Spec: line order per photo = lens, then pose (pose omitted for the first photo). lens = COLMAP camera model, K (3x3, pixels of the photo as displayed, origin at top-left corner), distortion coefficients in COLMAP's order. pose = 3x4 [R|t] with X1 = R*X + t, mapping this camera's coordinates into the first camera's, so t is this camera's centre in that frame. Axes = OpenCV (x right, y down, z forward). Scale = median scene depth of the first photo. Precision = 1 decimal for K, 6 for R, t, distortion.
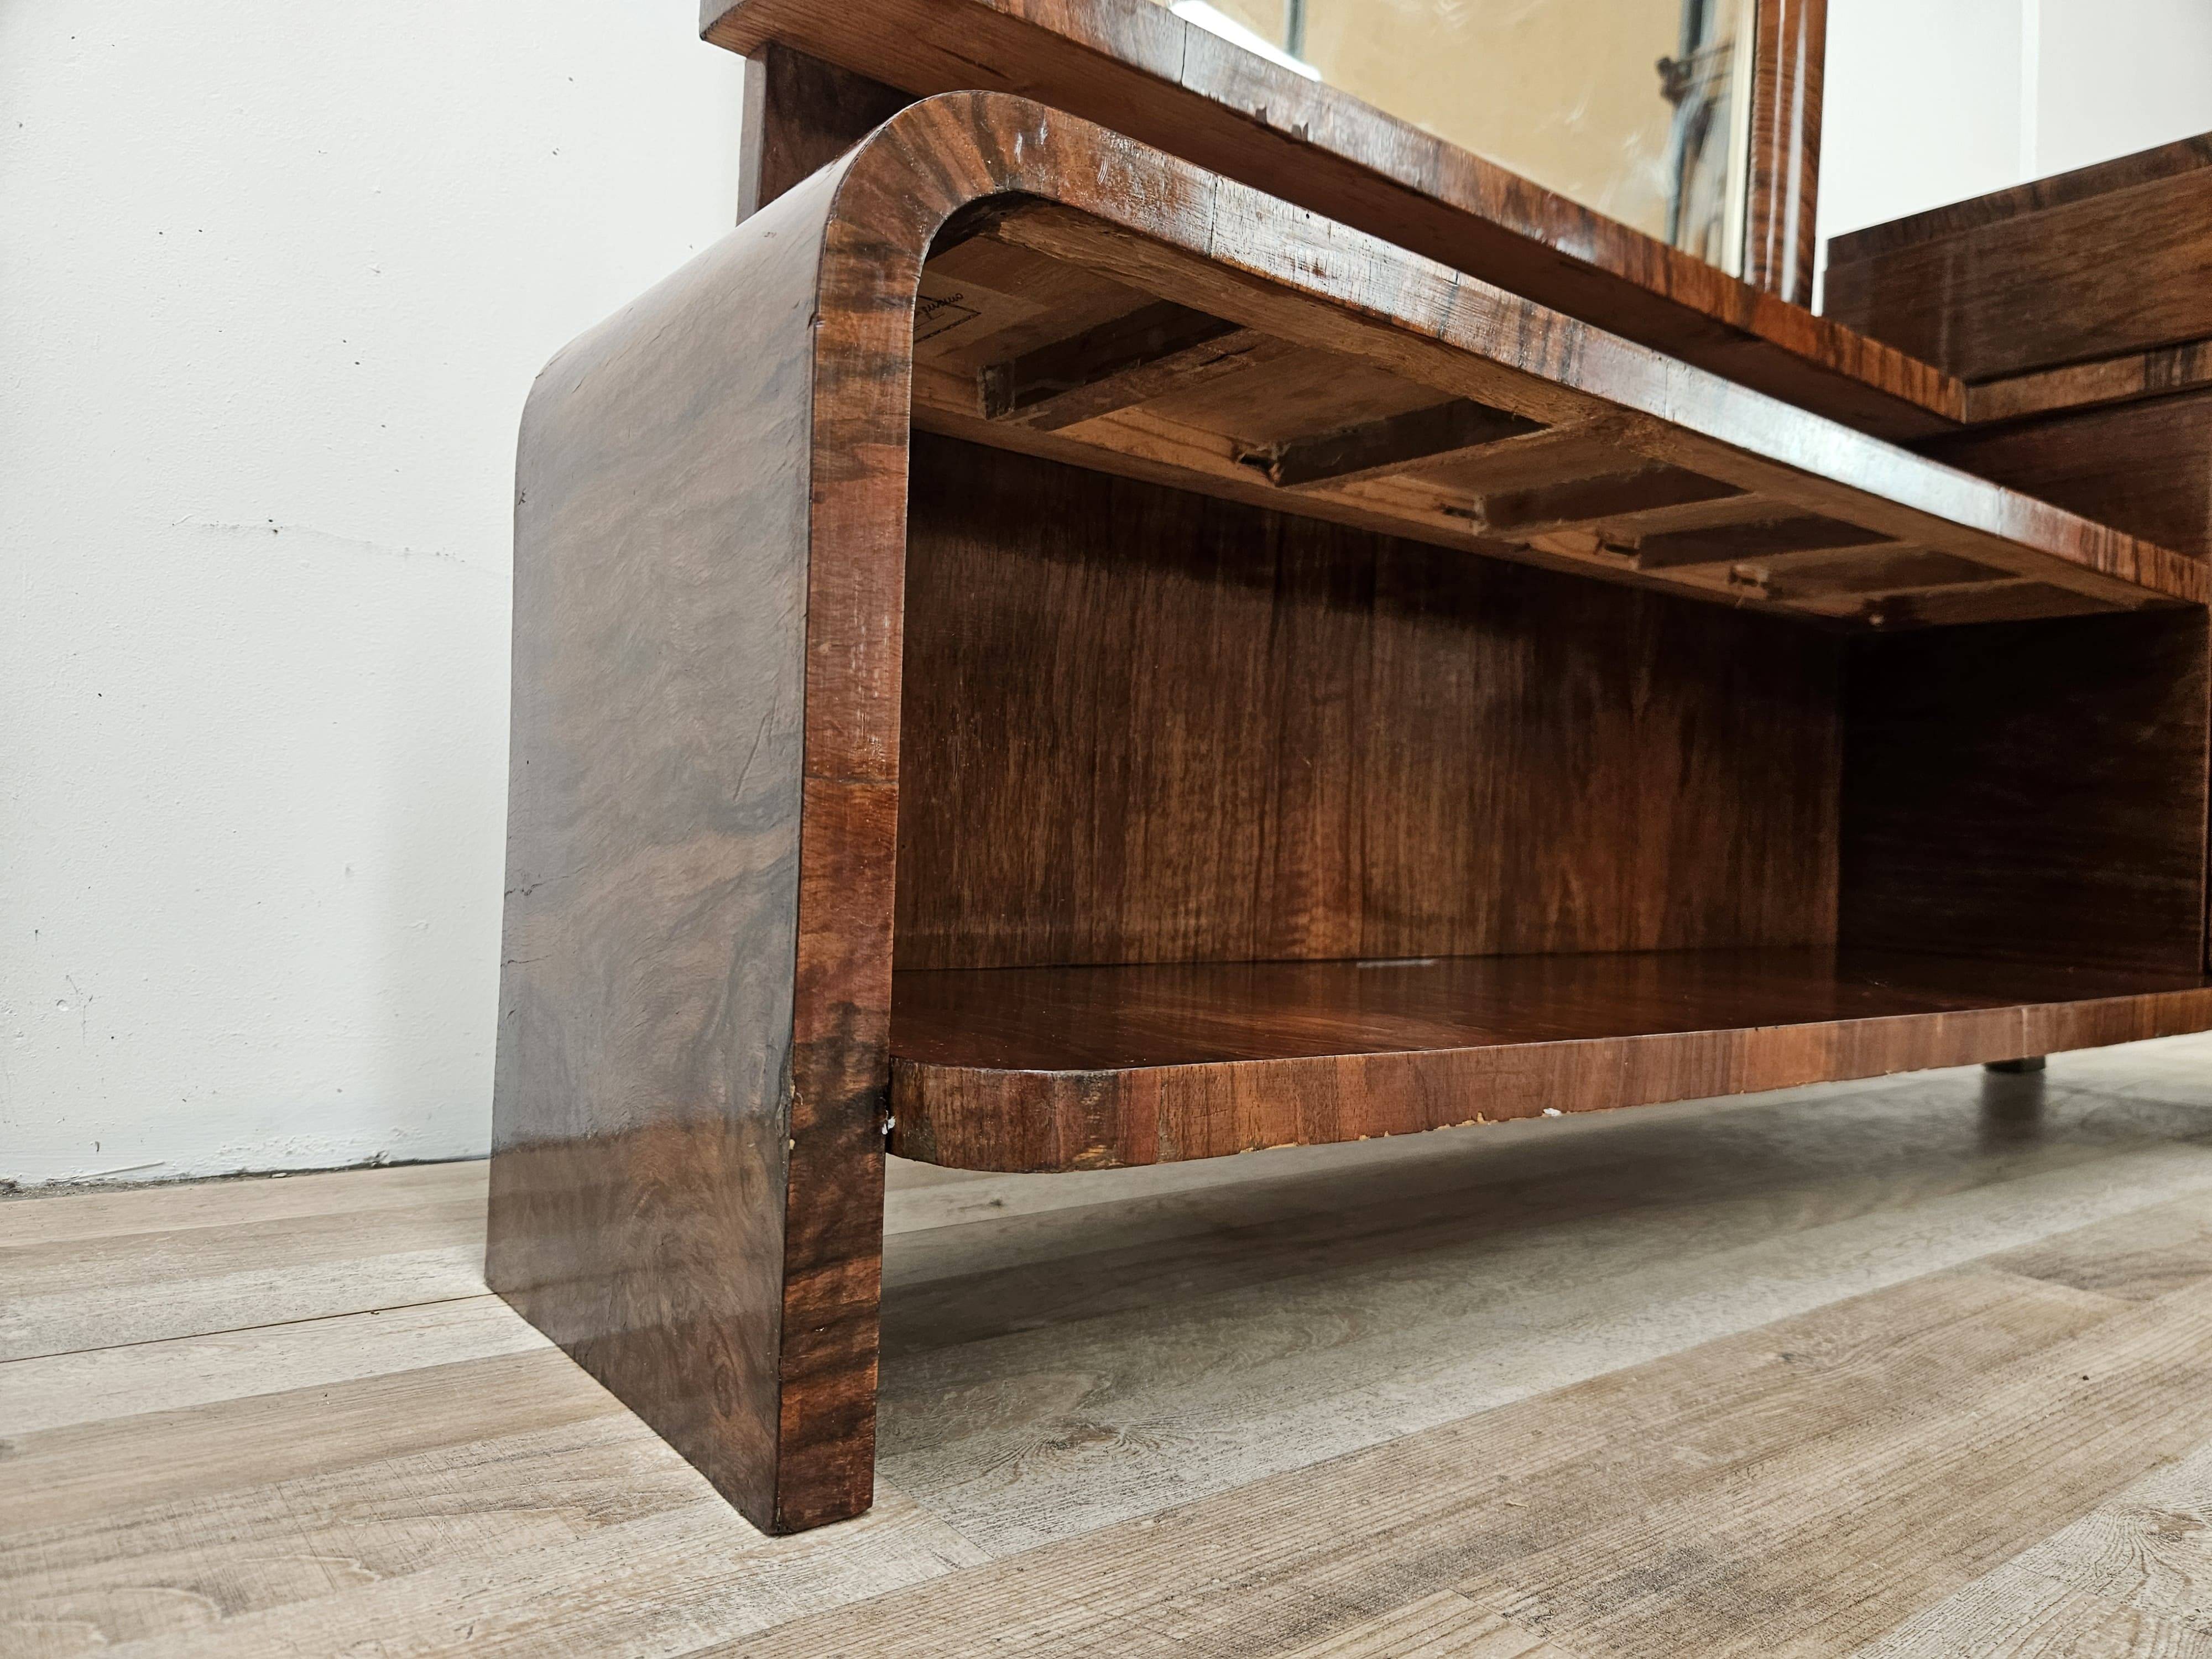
lens RADIAL K [[1518.8, 0, 1136.4], [0, 1518.8, 820.1], [0, 0, 1]] dist [0.050235, -0.046482]
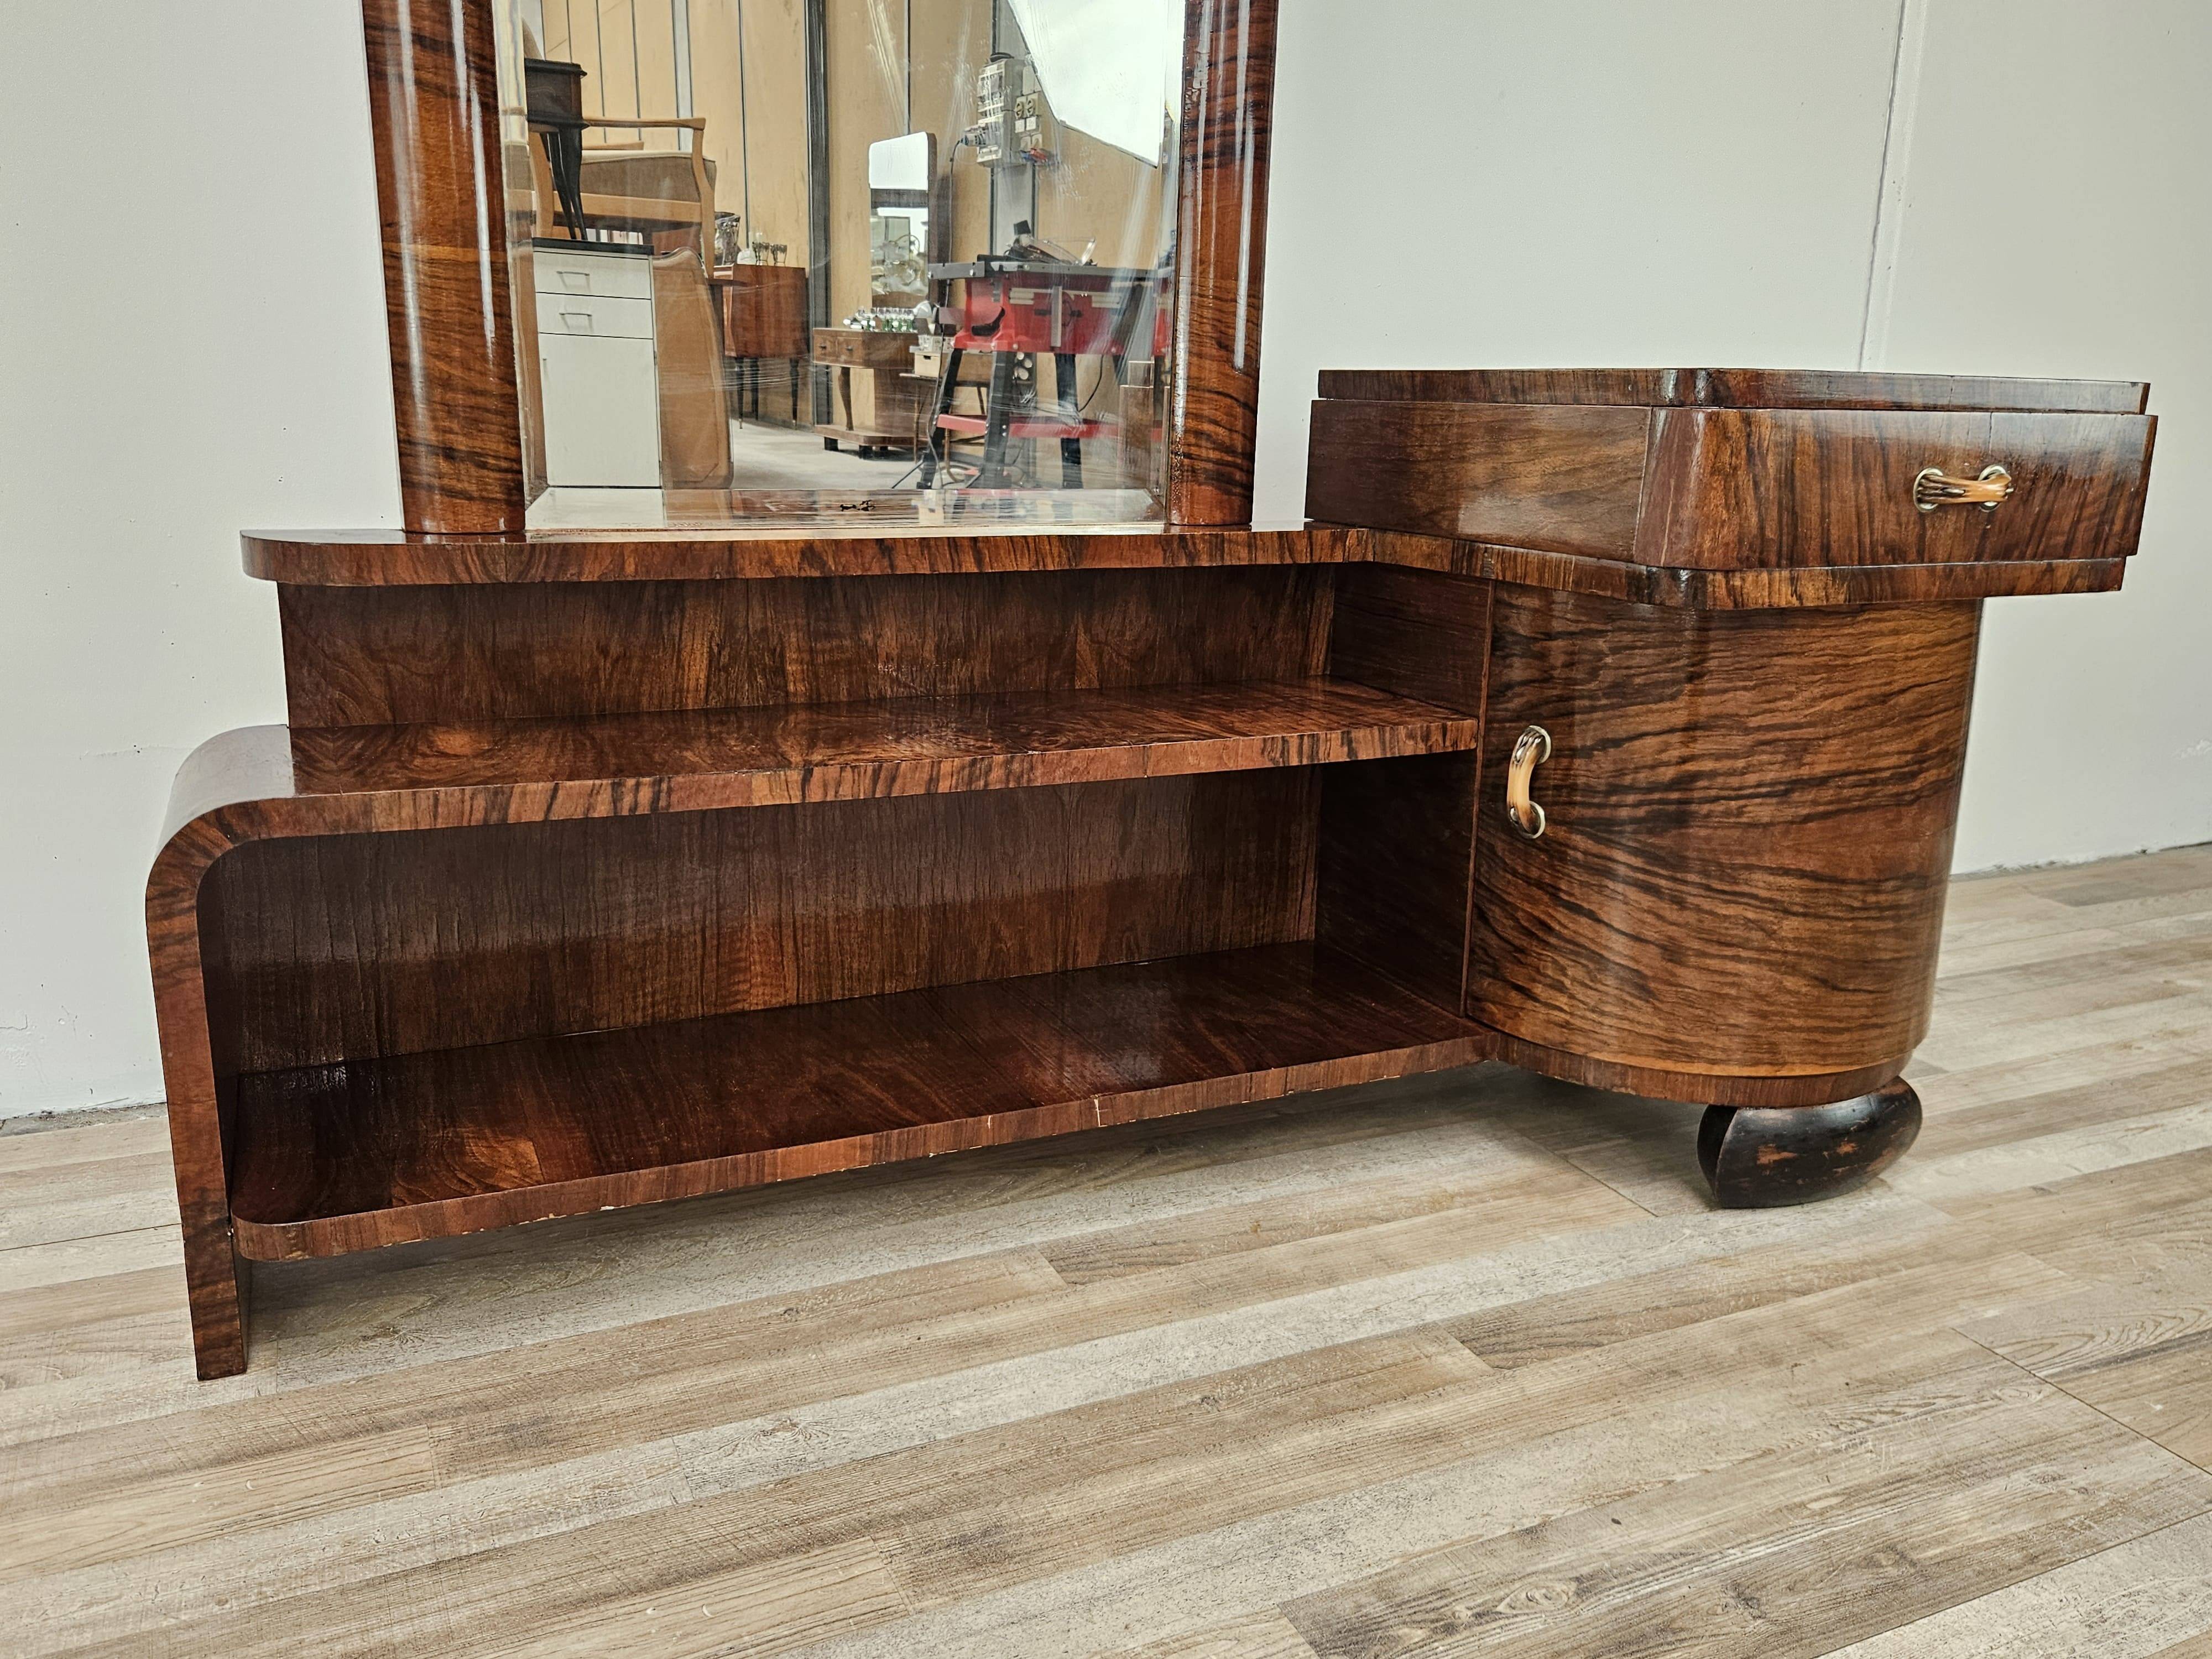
lens RADIAL K [[1721.8, 0, 1092.3], [0, 1721.8, 838.9], [0, 0, 1]] dist [0.058676, -0.064043]
pose [[0.970476, 0.042339, -0.237452, 1.291158], [0.019000, 0.967994, 0.250254, -0.769735], [0.240447, -0.247377, 0.938610, -0.814165]]
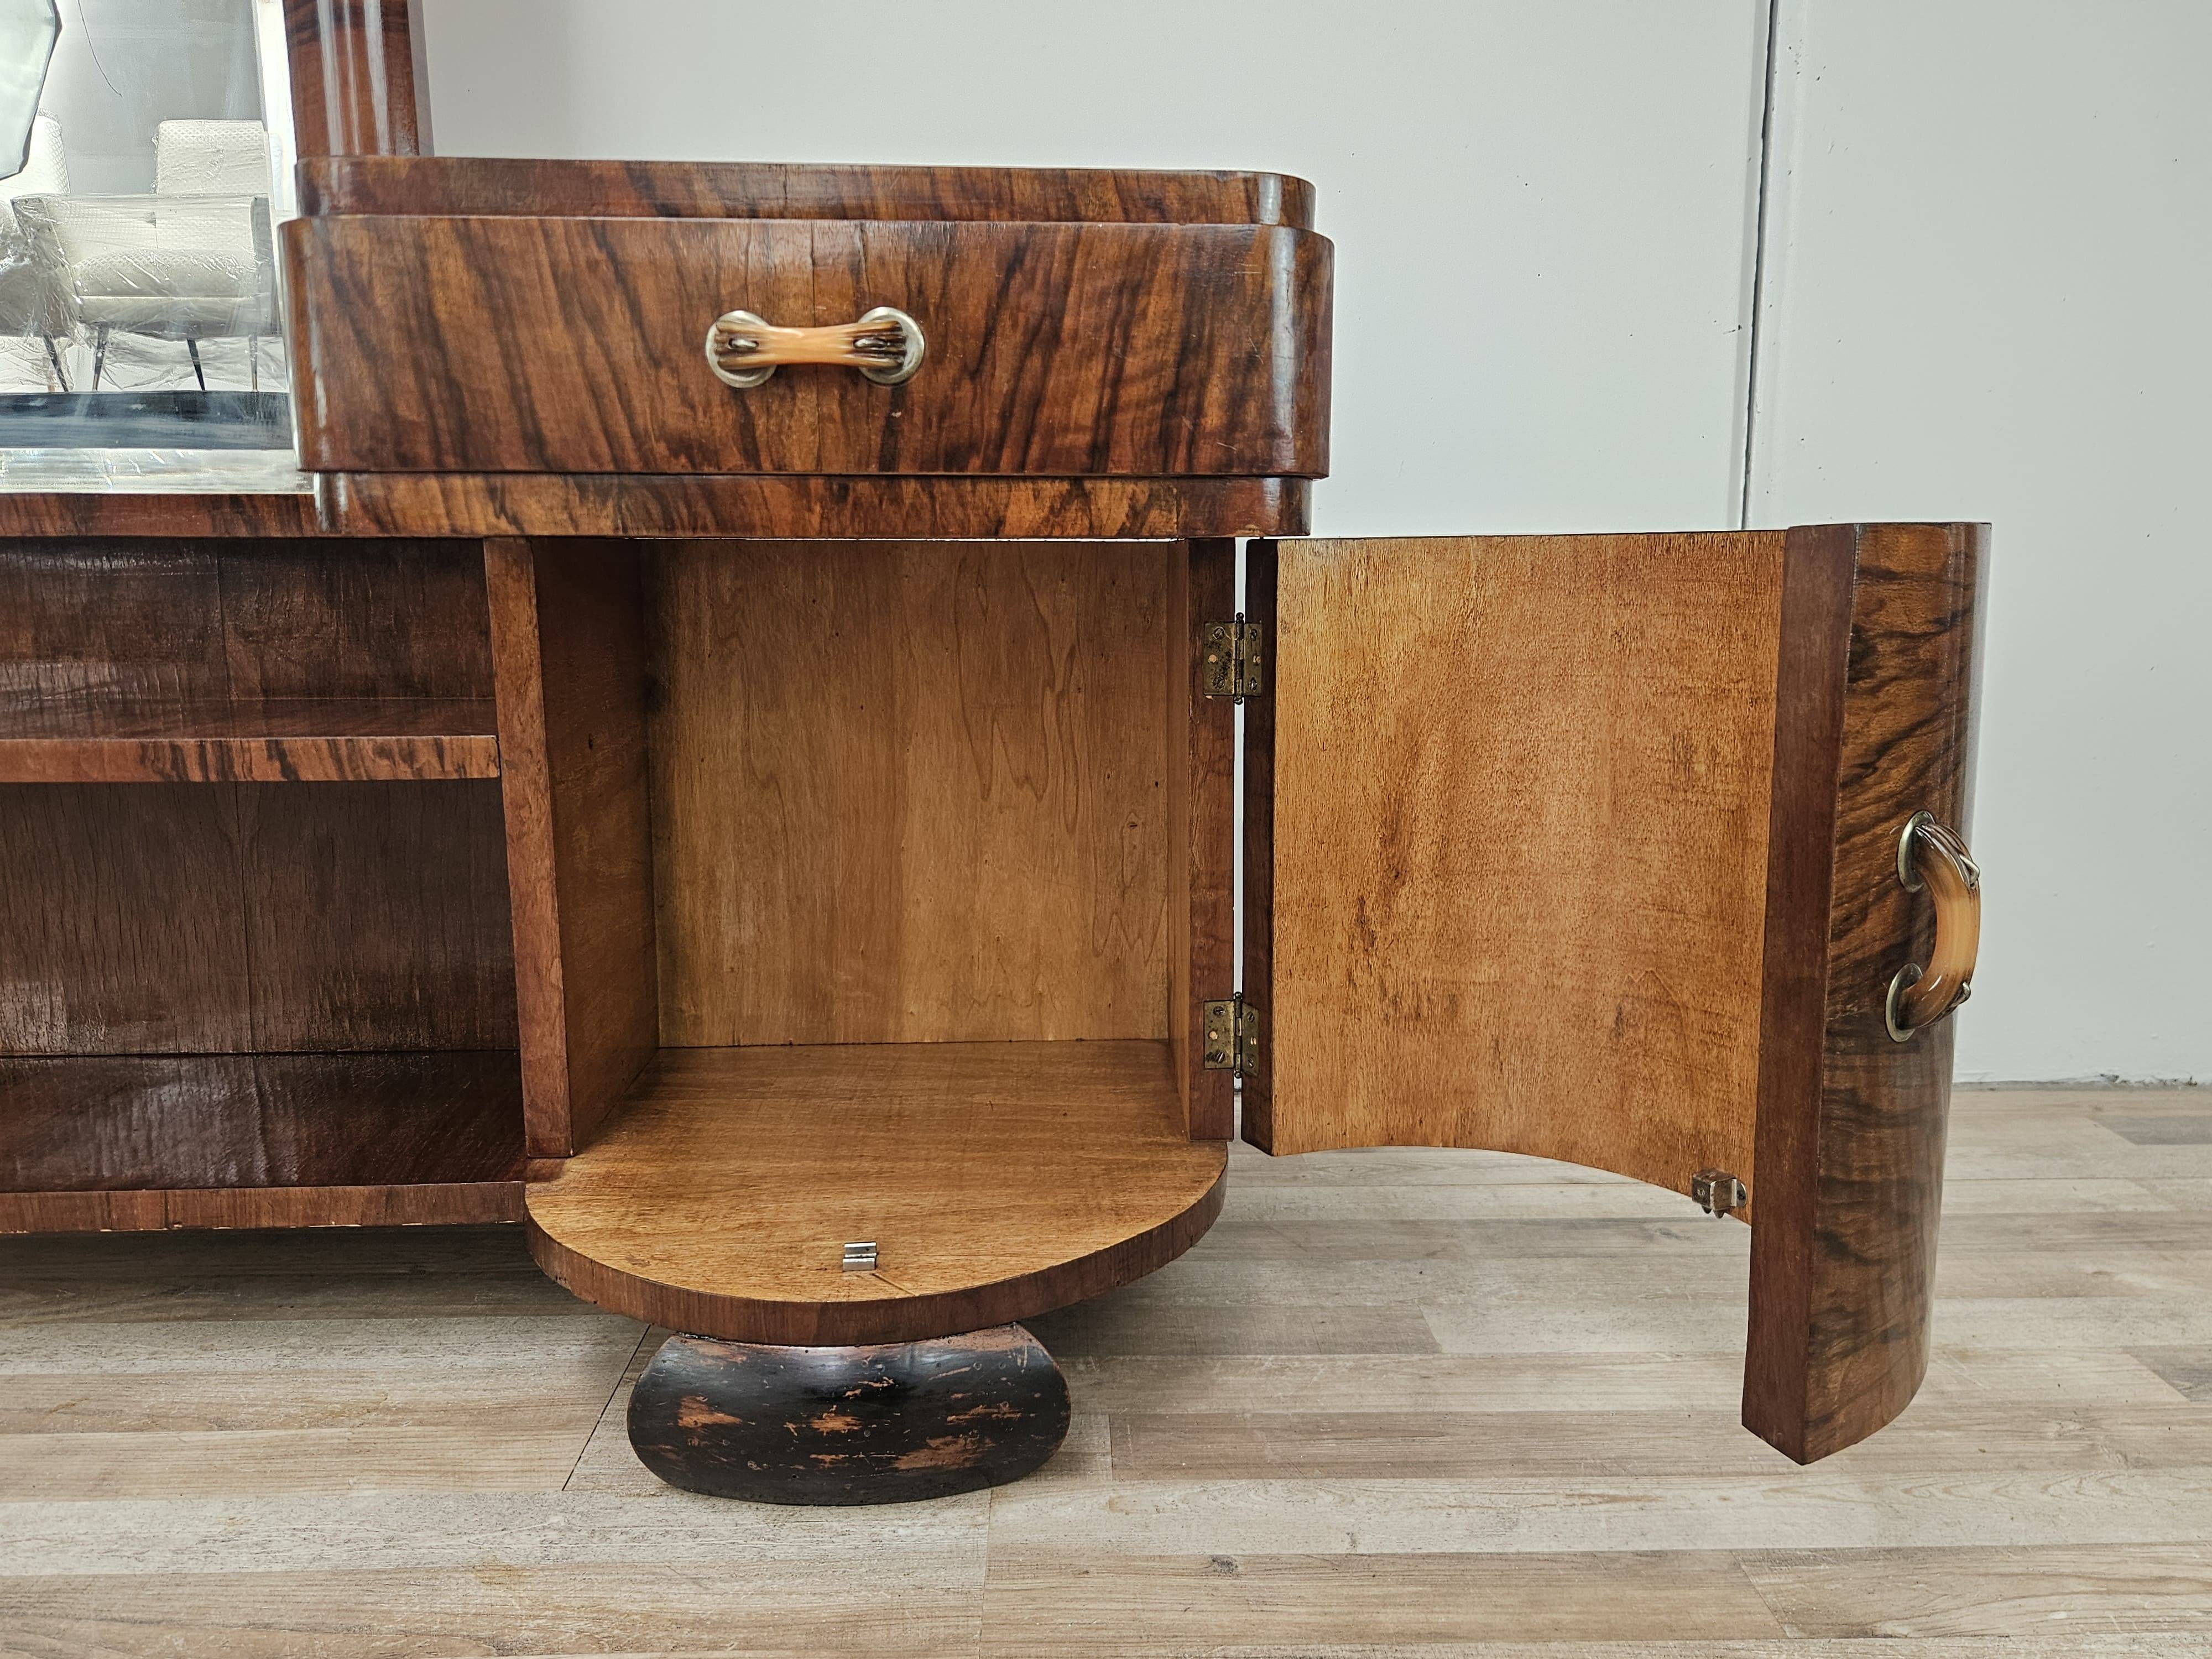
lens RADIAL K [[1723.9, 0, 1118.9], [0, 1723.9, 828.5], [0, 0, 1]] dist [0.055749, -0.057455]
pose [[0.802853, 0.057603, -0.593388, 2.863789], [0.038075, 0.988335, 0.147458, -0.439821], [0.594960, -0.140981, 0.791295, 0.689626]]
